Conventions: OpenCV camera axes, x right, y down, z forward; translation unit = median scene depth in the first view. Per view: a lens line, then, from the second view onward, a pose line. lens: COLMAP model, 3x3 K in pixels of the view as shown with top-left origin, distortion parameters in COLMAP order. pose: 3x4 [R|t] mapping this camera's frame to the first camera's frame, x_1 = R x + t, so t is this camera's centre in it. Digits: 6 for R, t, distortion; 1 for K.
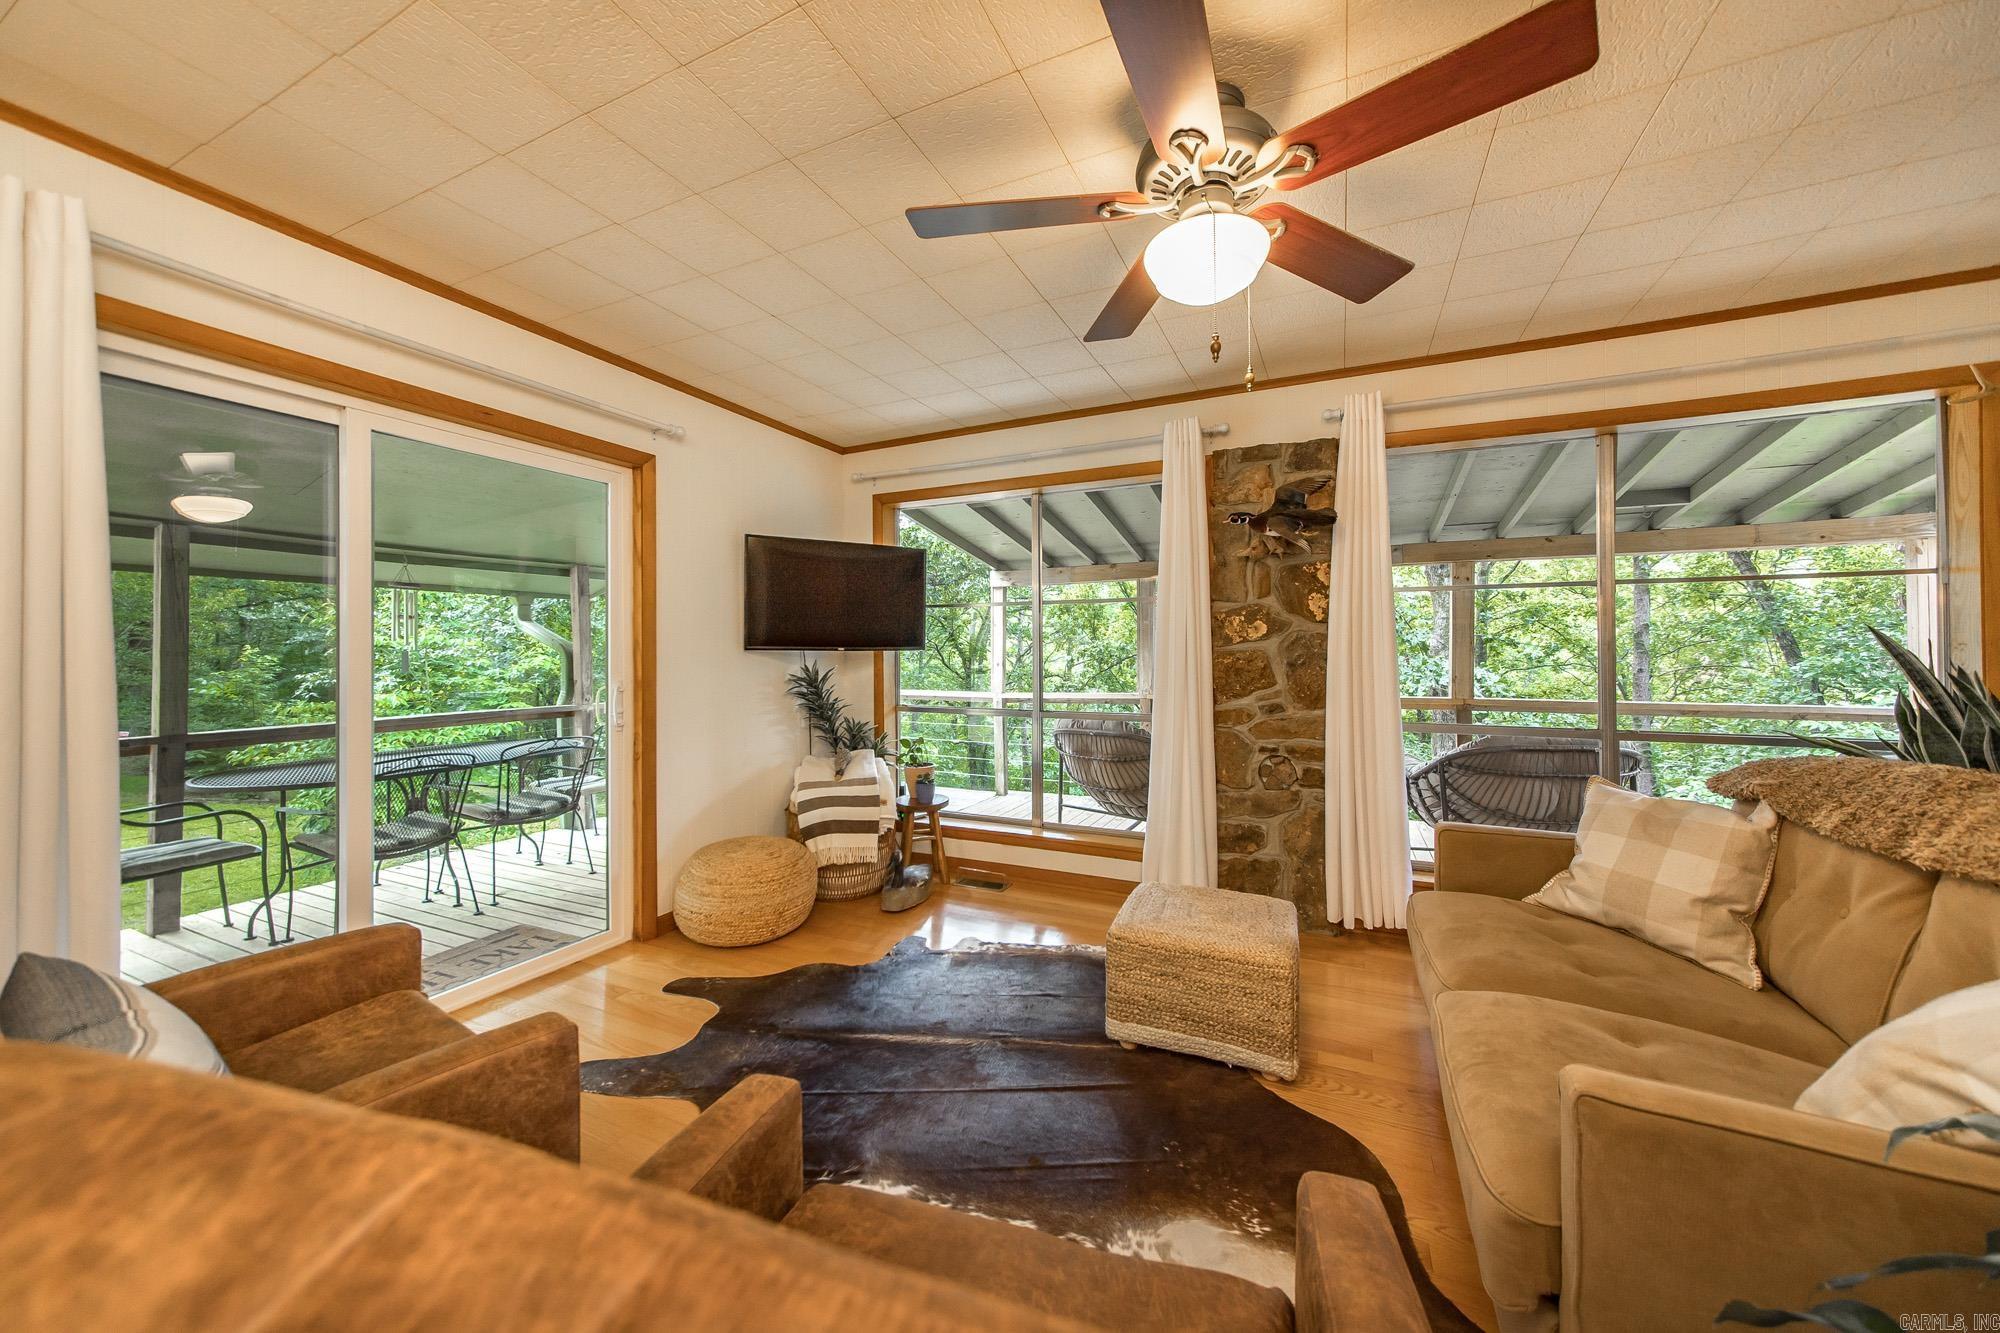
lens RADIAL K [[711.6, 0, 1003.3], [0, 711.6, 646.4], [0, 0, 1]] dist [0.000311, 0.000123]
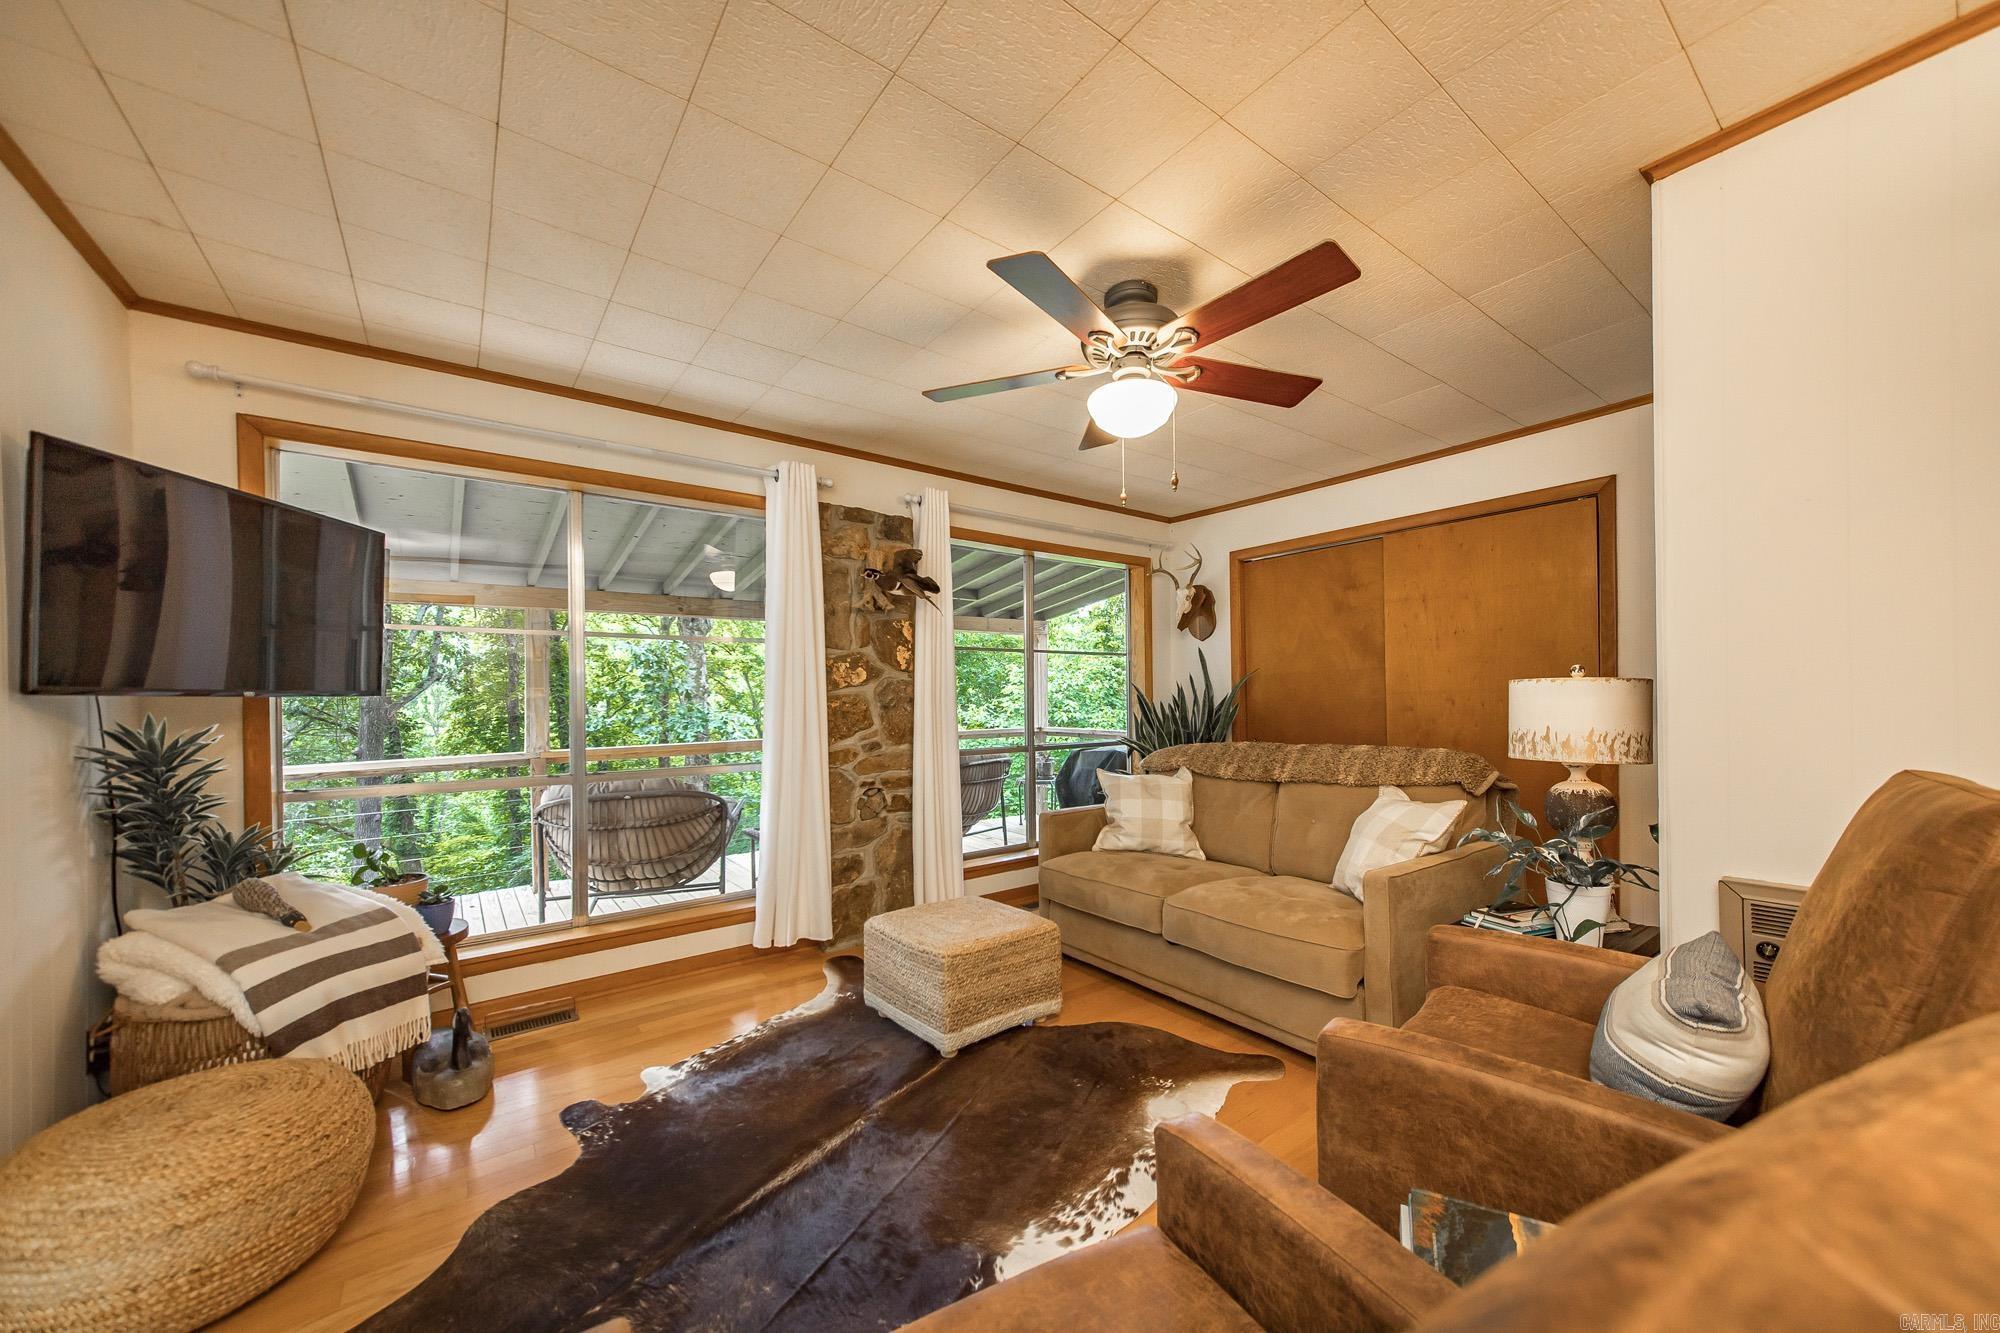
lens RADIAL K [[732.6, 0, 995.9], [0, 732.6, 695.7], [0, 0, 1]] dist [0.013977, -0.000076]
pose [[0.468683, -0.000873, 0.883366, -0.545823], [0.001373, 0.999999, 0.000260, 0.007376], [-0.883365, 0.001091, 0.468684, 0.284279]]
